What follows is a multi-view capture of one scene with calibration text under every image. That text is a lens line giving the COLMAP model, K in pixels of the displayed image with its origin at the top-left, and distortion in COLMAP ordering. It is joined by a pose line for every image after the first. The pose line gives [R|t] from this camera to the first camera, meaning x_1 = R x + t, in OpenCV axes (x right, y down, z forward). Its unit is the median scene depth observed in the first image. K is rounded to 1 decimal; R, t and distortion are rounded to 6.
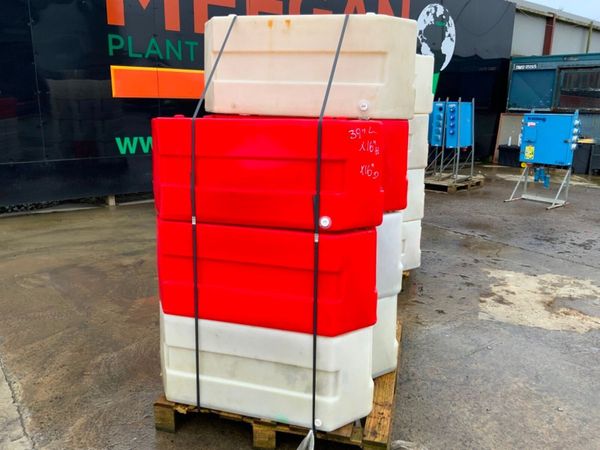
lens RADIAL K [[500.1, 0, 299.3], [0, 500.1, 226.4], [0, 0, 1]] dist [0.049693, -0.096903]
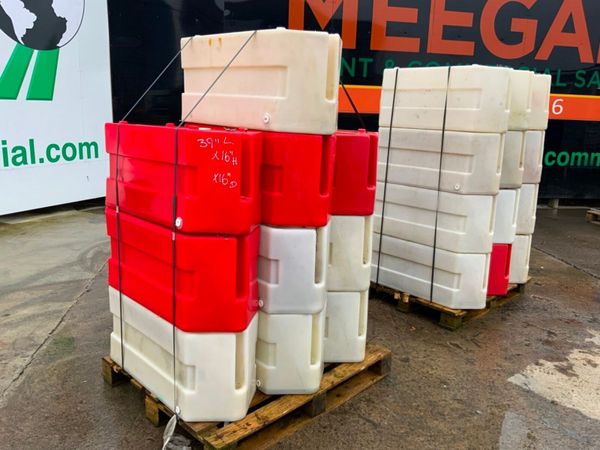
lens RADIAL K [[500.1, 0, 303.7], [0, 500.1, 225.5], [0, 0, 1]] dist [0.049693, -0.096903]
pose [[0.869980, 0.130281, -0.475566, 0.378803], [-0.145182, 0.989390, 0.005453, -0.022221], [0.471230, 0.064299, 0.879663, 0.081993]]
